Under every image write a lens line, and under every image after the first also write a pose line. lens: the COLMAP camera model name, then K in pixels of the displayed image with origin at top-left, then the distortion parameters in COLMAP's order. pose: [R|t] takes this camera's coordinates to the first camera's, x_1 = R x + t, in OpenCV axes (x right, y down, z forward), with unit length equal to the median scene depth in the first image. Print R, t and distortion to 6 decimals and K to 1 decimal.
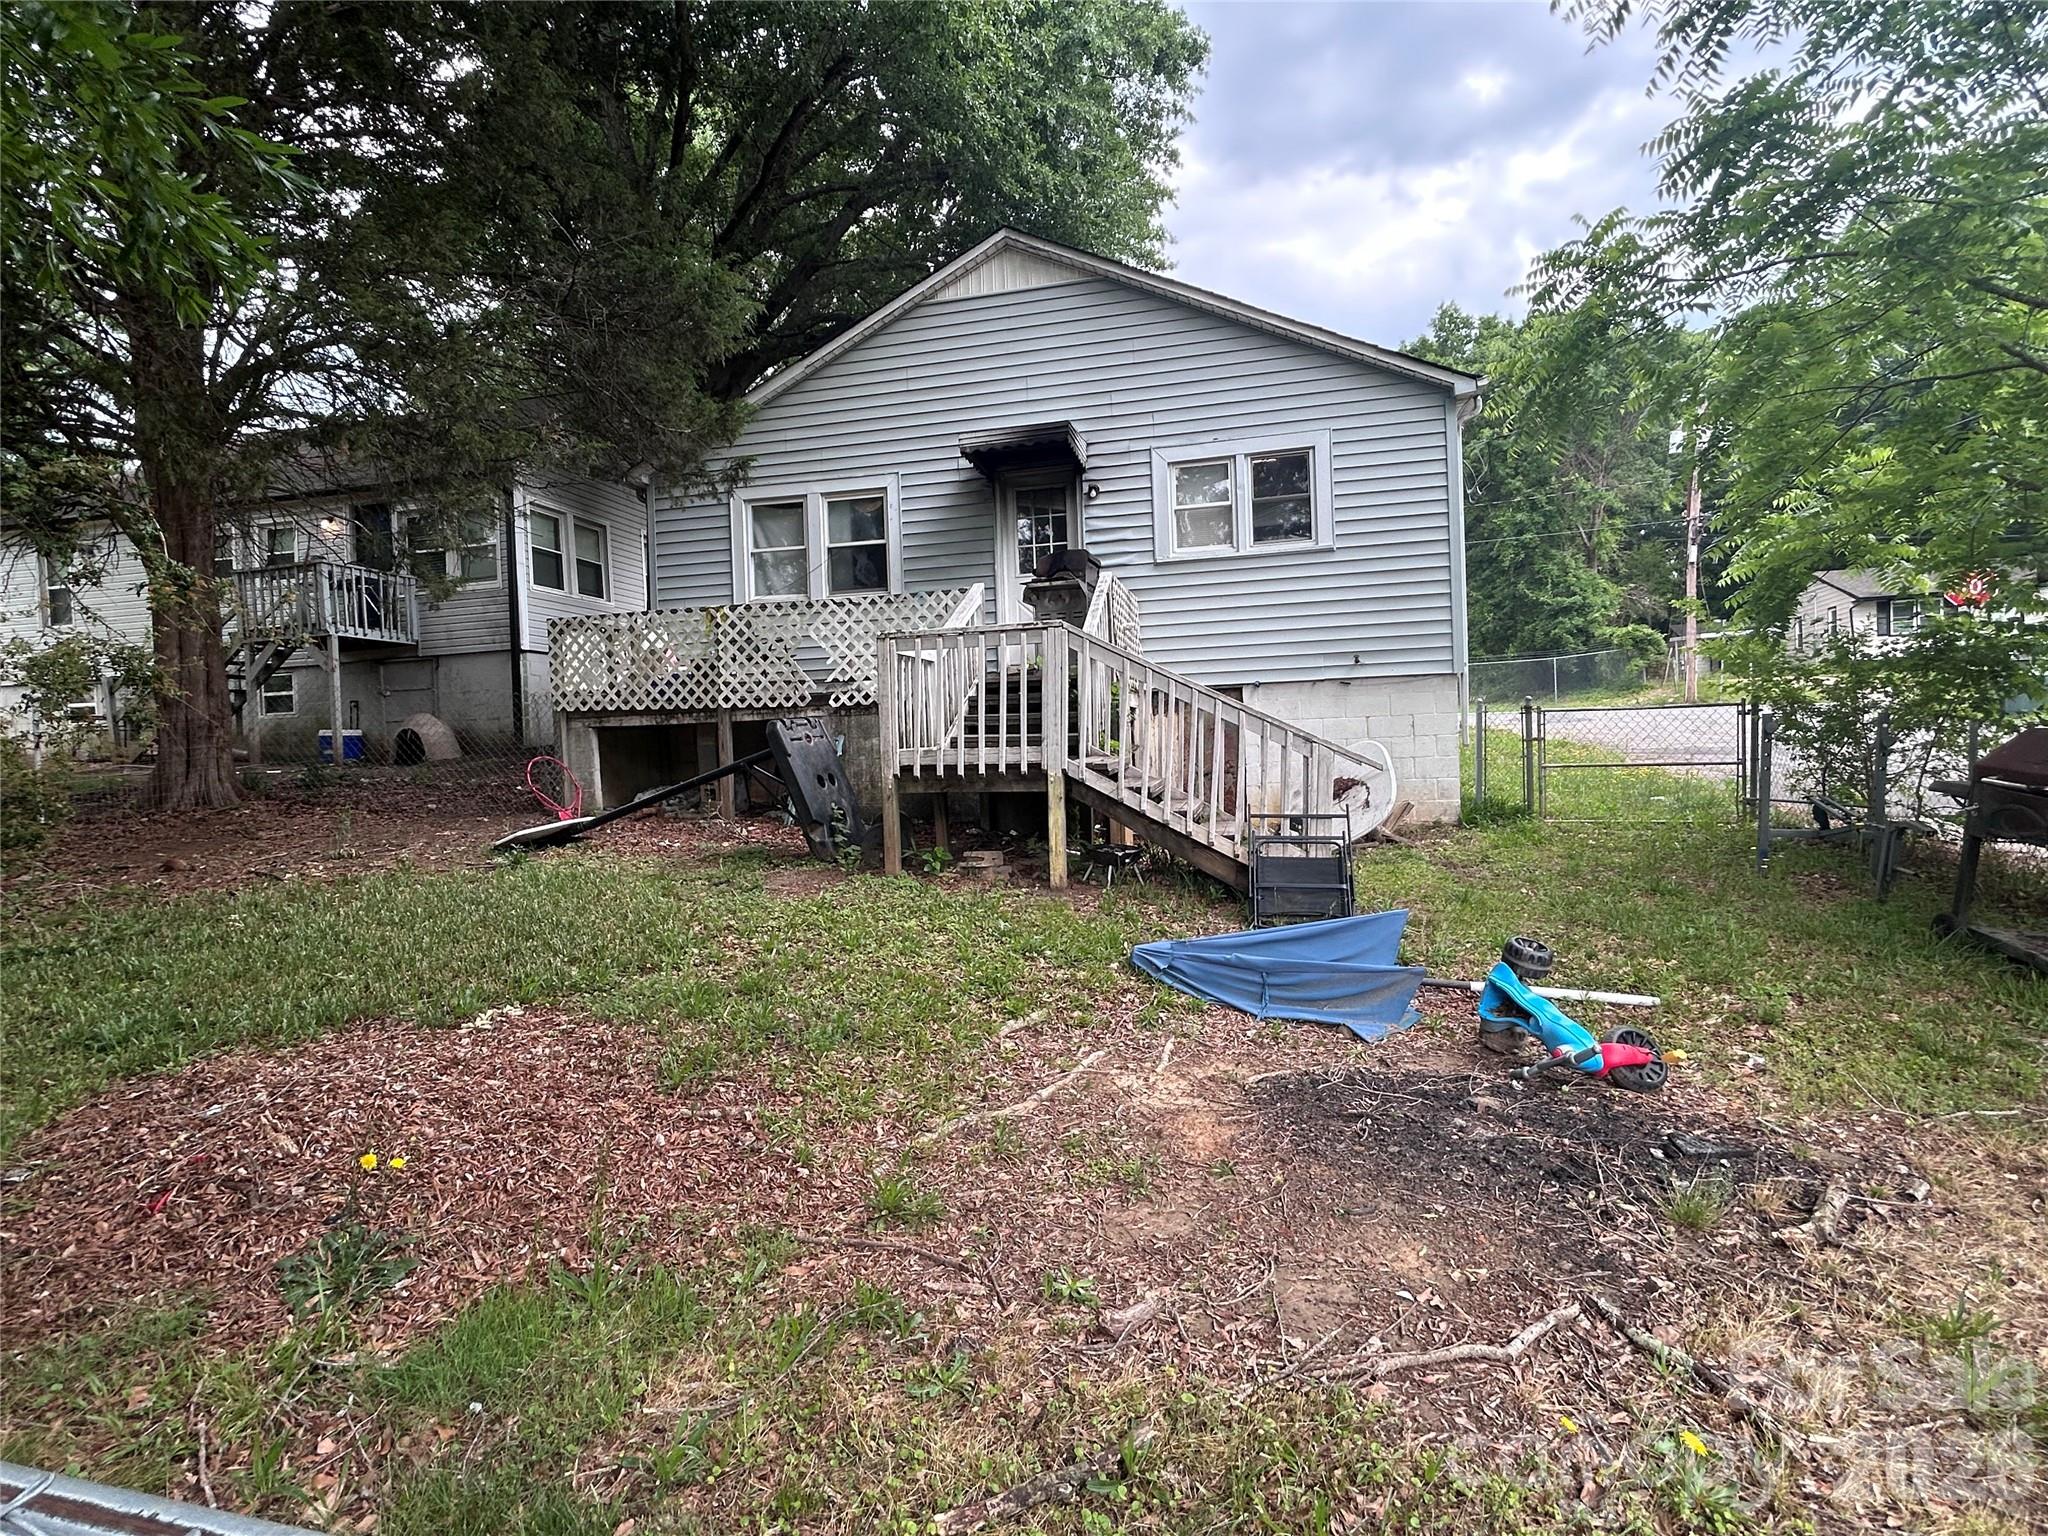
lens RADIAL K [[1020.1, 0, 1023.6], [0, 1020.1, 766.1], [0, 0, 1]] dist [0.002156, -0.000371]
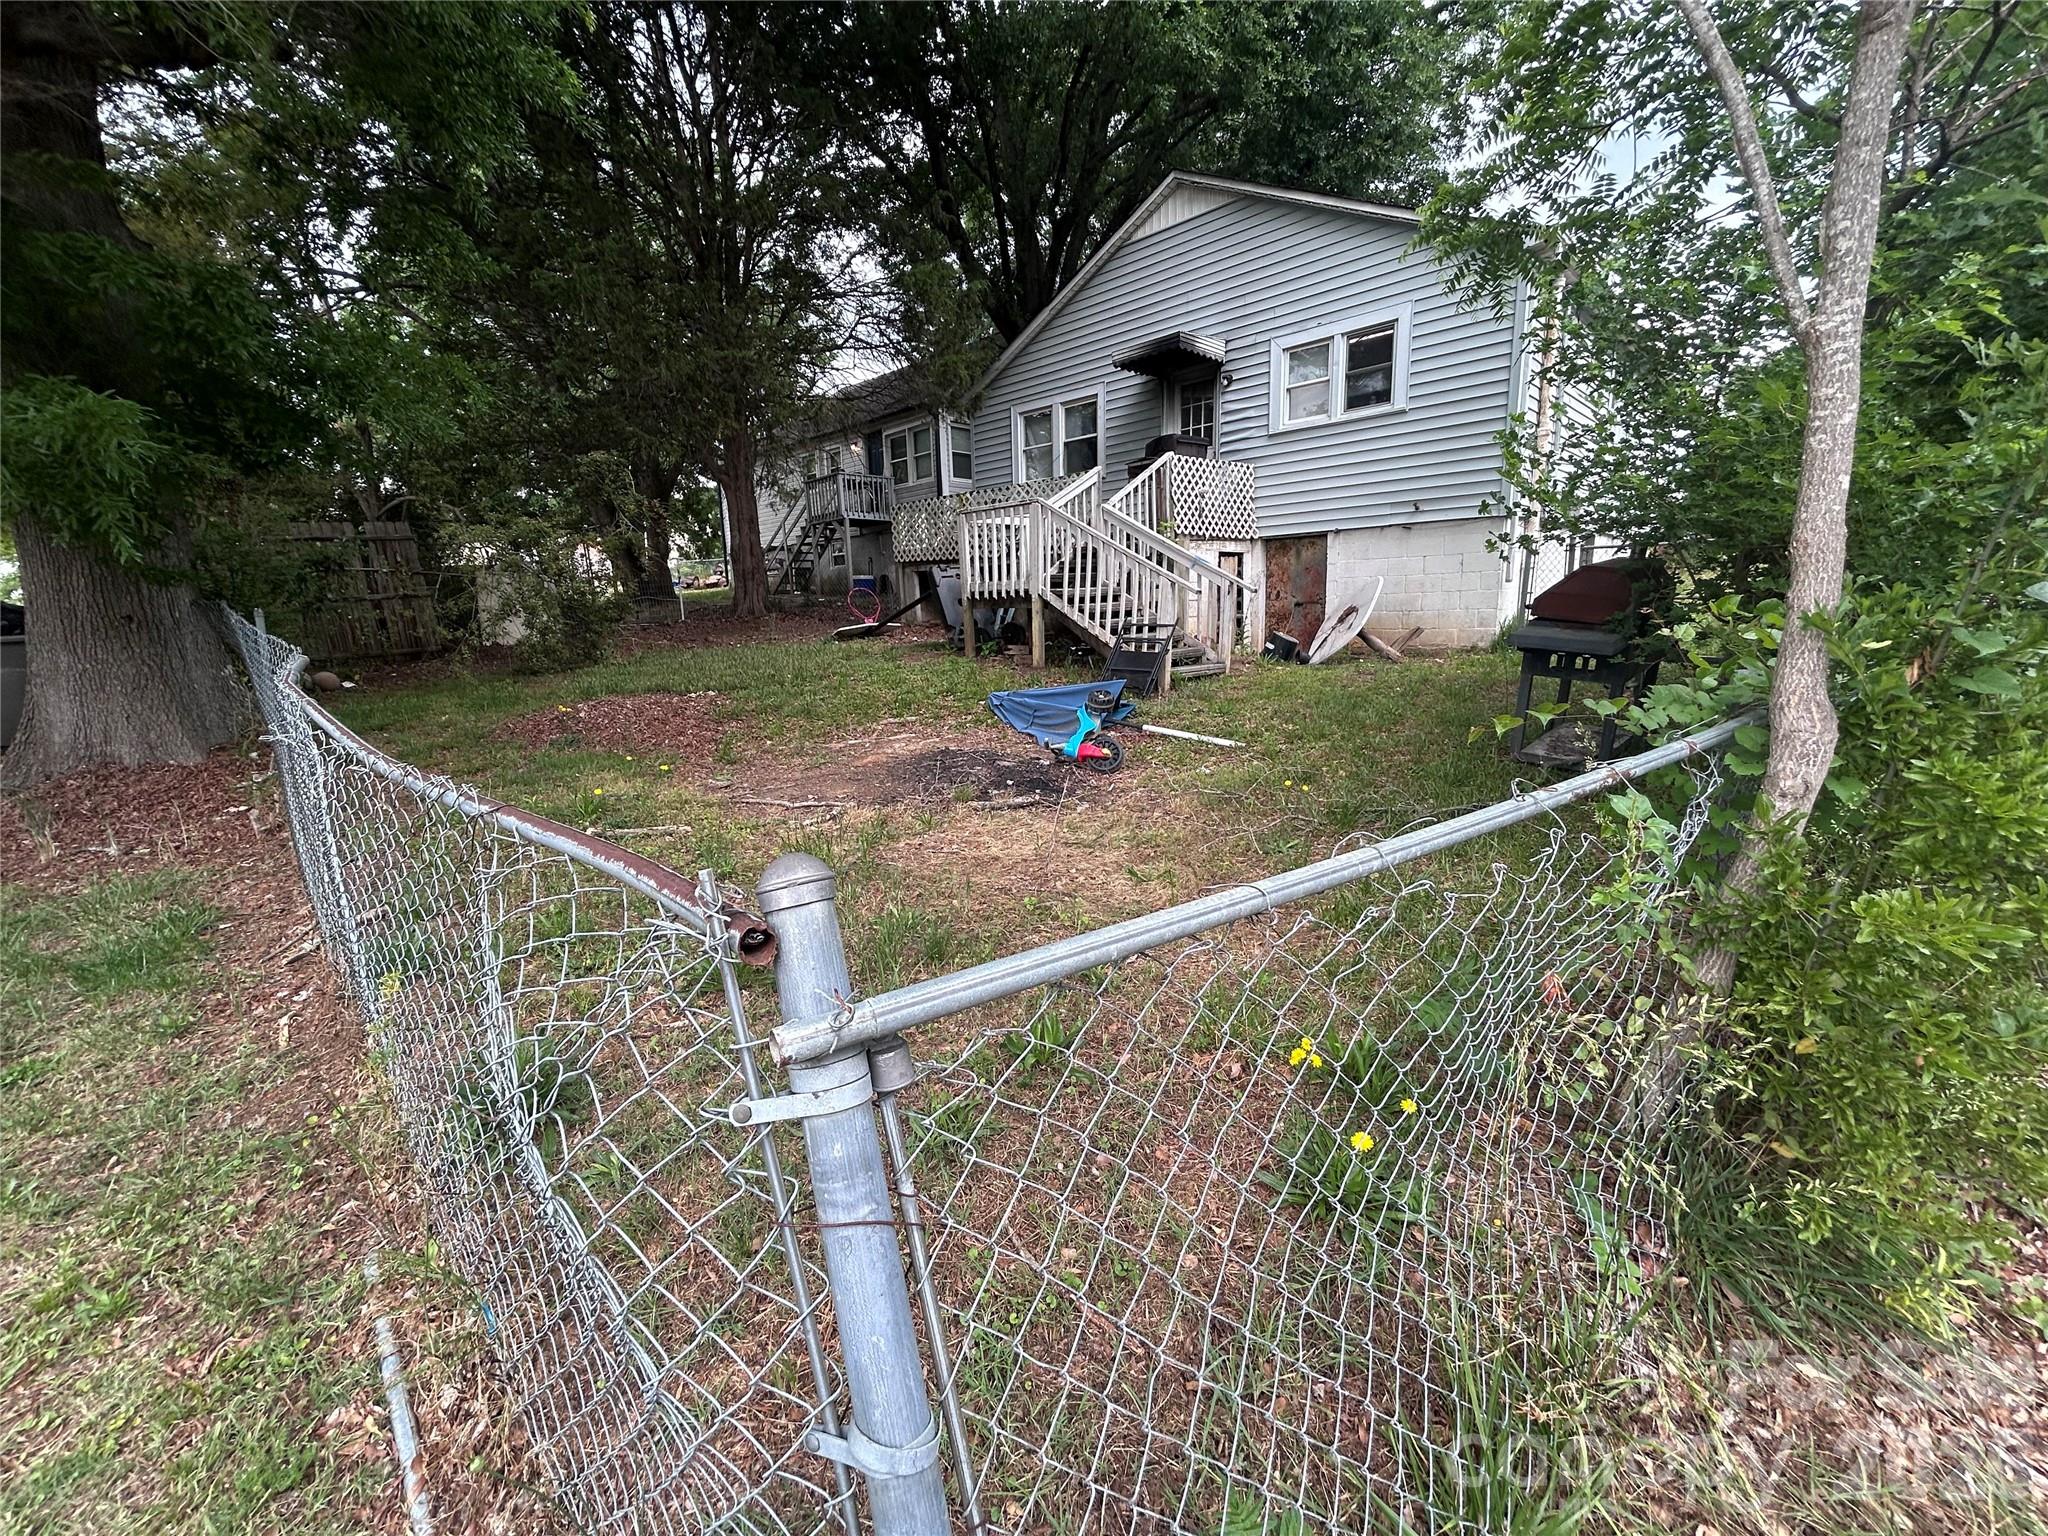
lens RADIAL K [[827.8, 0, 1027.6], [0, 827.8, 766.9], [0, 0, 1]] dist [-0.000721, 0.001882]
pose [[0.852572, 0.112163, -0.510432, 0.448755], [-0.012092, 0.980670, 0.195296, 0.010041], [0.522470, -0.160332, 0.837448, -0.095145]]
